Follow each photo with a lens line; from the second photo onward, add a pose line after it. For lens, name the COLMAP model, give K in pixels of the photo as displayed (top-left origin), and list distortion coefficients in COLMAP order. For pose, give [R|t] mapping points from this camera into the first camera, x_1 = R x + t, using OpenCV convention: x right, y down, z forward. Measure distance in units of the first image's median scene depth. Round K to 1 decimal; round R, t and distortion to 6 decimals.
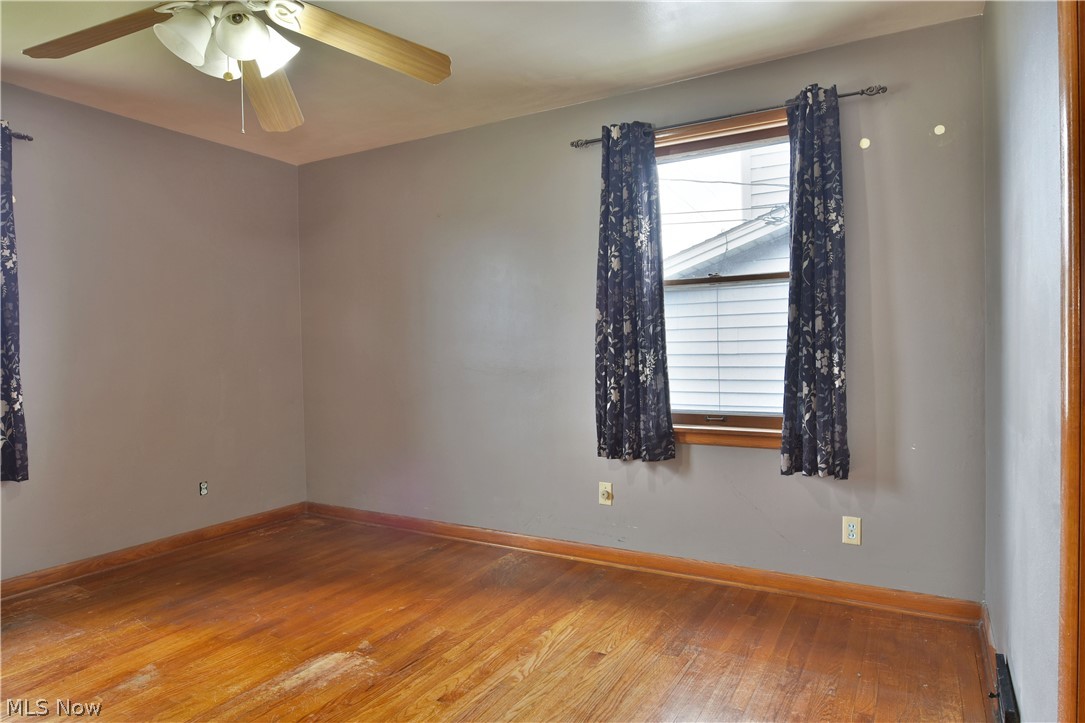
lens RADIAL K [[656.2, 0, 543.6], [0, 656.2, 364.4], [0, 0, 1]] dist [-0.014382, -0.003791]
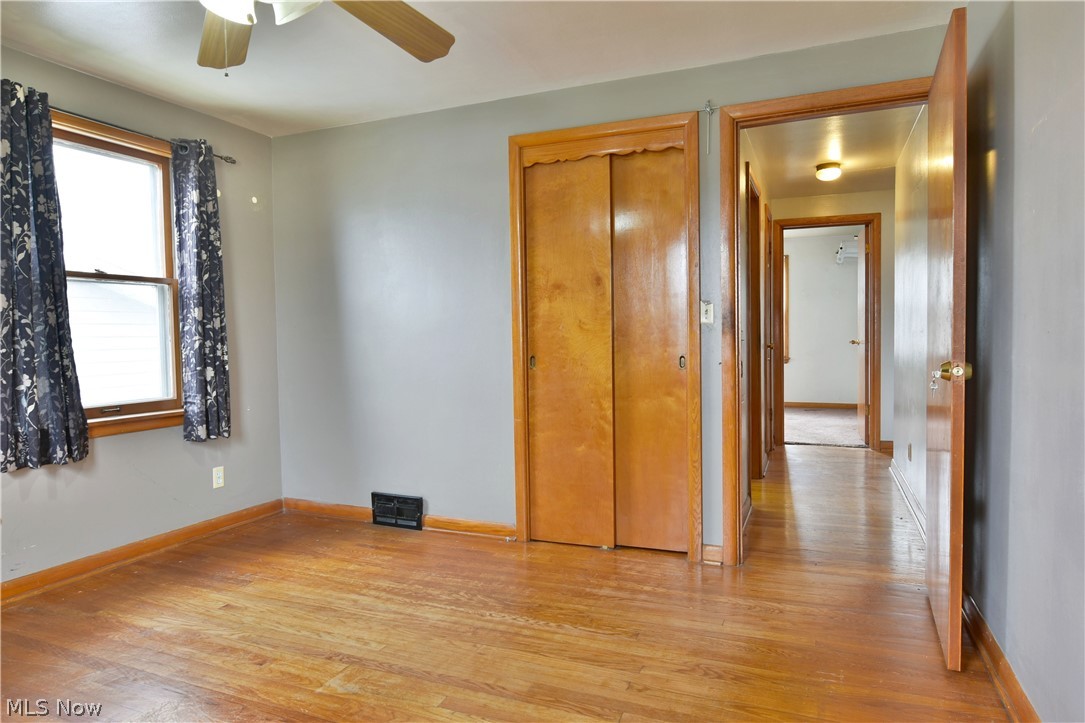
lens RADIAL K [[656.2, 0, 543.6], [0, 656.2, 364.4], [0, 0, 1]] dist [-0.014382, -0.003791]
pose [[-0.121712, -0.024675, 0.992259, -0.896569], [0.045302, 0.998511, 0.030388, 0.010991], [-0.991531, 0.048650, -0.120413, 0.463912]]
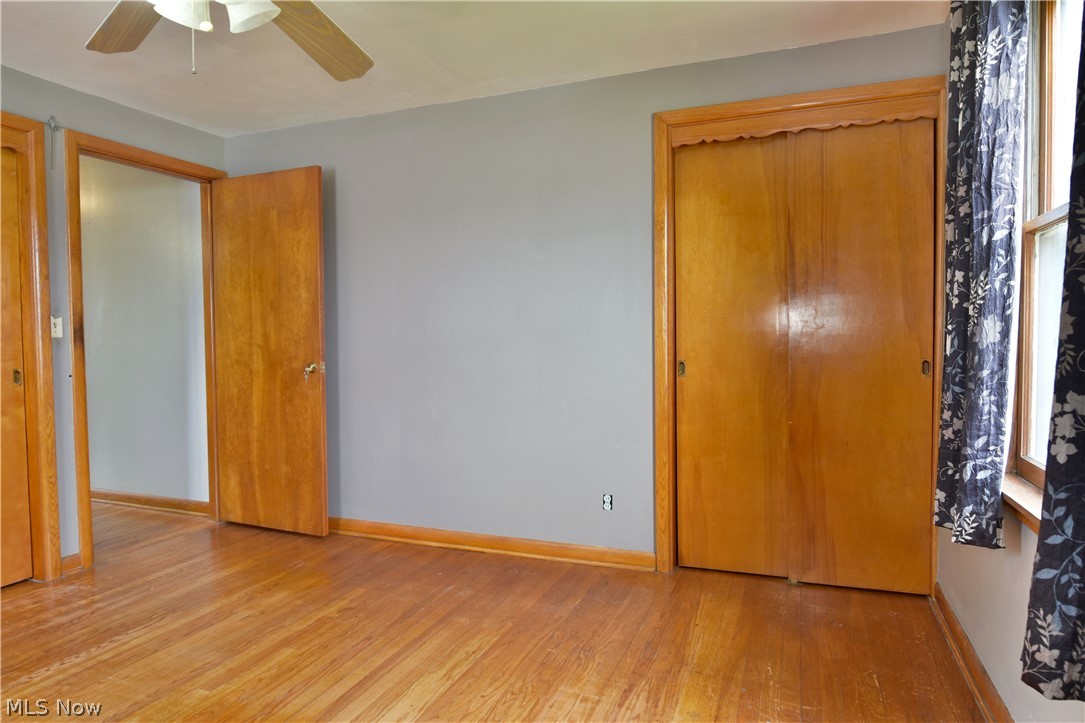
lens RADIAL K [[665.5, 0, 531.8], [0, 665.5, 368.5], [0, 0, 1]] dist [-0.014093, -0.001121]
pose [[-0.990443, 0.030427, -0.134528, -0.493141], [0.020522, 0.997016, 0.074412, -0.023301], [0.136391, 0.070940, -0.988112, 1.240657]]
